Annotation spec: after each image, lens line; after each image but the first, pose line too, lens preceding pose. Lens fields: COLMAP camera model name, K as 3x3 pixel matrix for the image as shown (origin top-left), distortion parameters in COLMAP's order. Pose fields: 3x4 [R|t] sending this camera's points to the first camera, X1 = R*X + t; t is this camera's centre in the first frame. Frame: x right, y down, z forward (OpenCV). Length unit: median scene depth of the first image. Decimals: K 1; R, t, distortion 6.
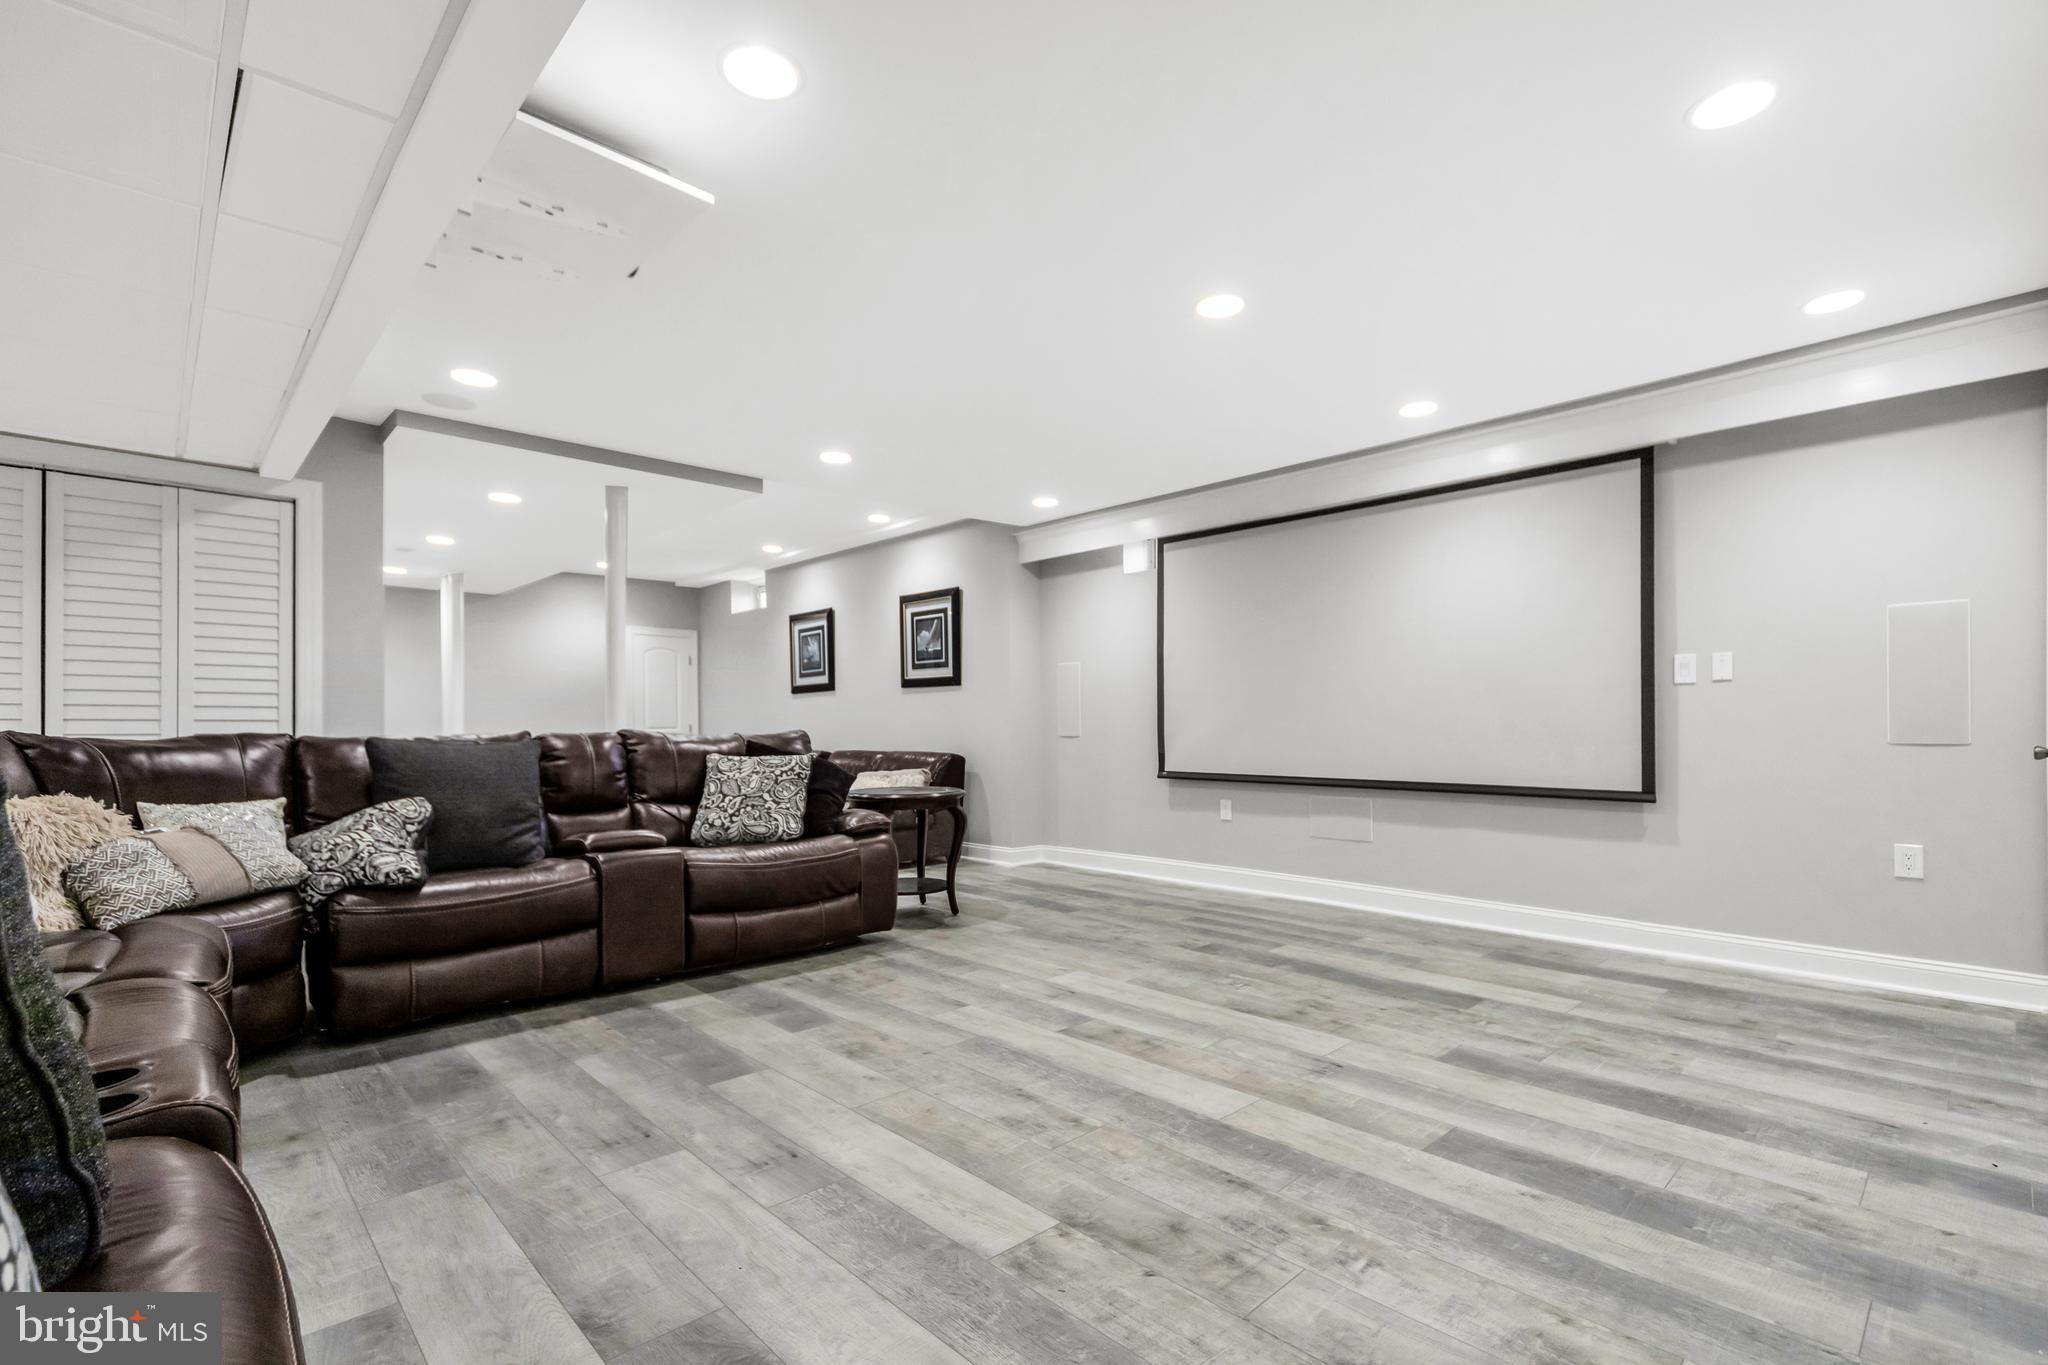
lens RADIAL K [[917.6, 0, 1022.0], [0, 917.6, 729.6], [0, 0, 1]] dist [0.002271, 0.000155]
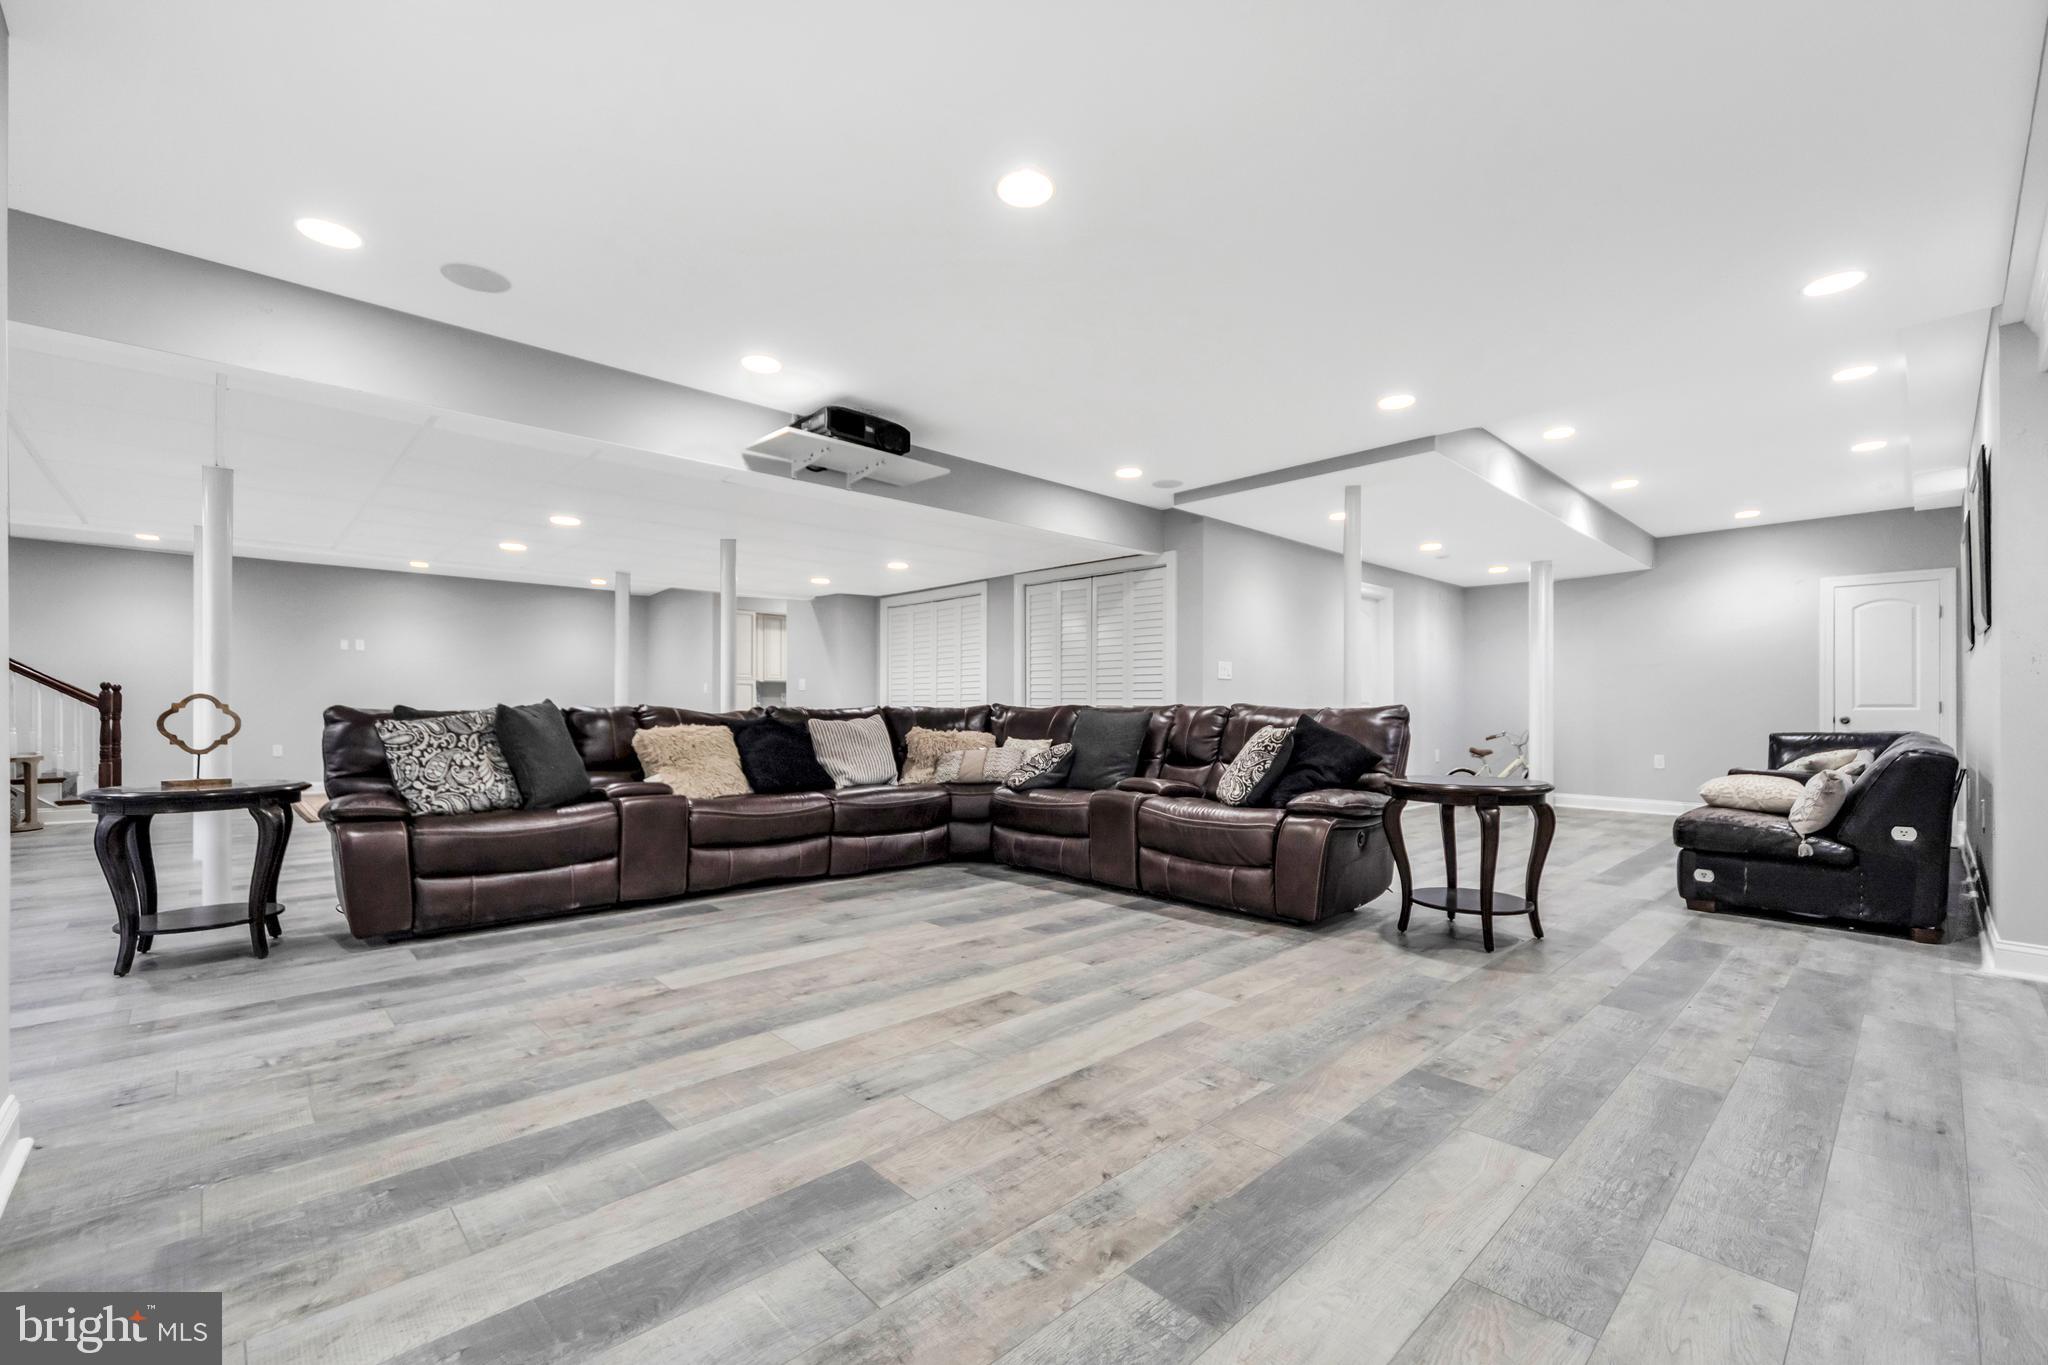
lens RADIAL K [[872.6, 0, 1034.9], [0, 872.6, 684.6], [0, 0, 1]] dist [0.000838, -0.000461]
pose [[0.006958, -0.022010, -0.999734, 1.053808], [-0.007006, 0.999732, -0.022058, 0.009138], [0.999951, 0.007157, 0.006801, 1.054614]]
